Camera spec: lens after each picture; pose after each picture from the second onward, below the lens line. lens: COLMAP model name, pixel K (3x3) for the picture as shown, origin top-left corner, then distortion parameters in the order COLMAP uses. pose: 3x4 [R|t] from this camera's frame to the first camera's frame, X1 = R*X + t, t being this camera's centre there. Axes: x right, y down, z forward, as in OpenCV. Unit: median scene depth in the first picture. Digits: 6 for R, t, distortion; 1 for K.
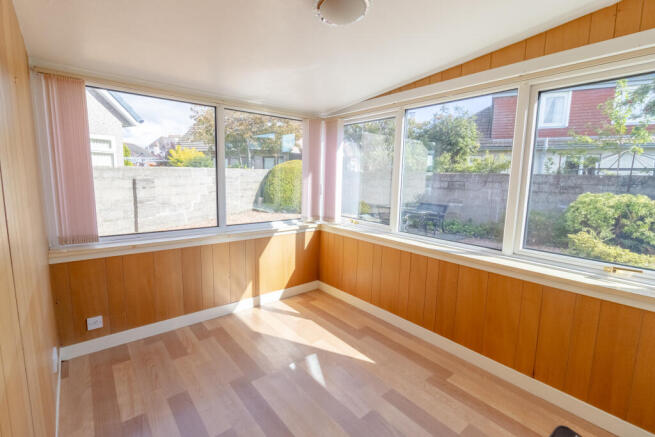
lens RADIAL K [[300.5, 0, 328.2], [0, 300.5, 209.6], [0, 0, 1]] dist [-0.000074, -0.000112]
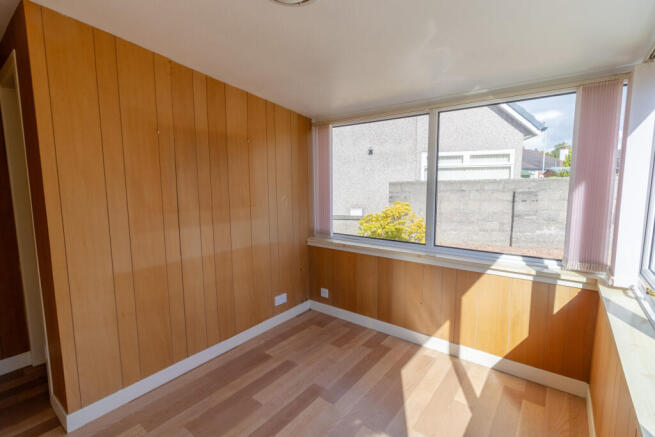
lens RADIAL K [[303.8, 0, 327.5], [0, 303.8, 218.5], [0, 0, 1]] dist [-0.000619, -0.000090]
pose [[0.215389, 0.090271, -0.972347, 0.399041], [-0.101838, 0.992365, 0.069571, -0.049019], [0.971204, 0.084037, 0.222937, 0.449405]]
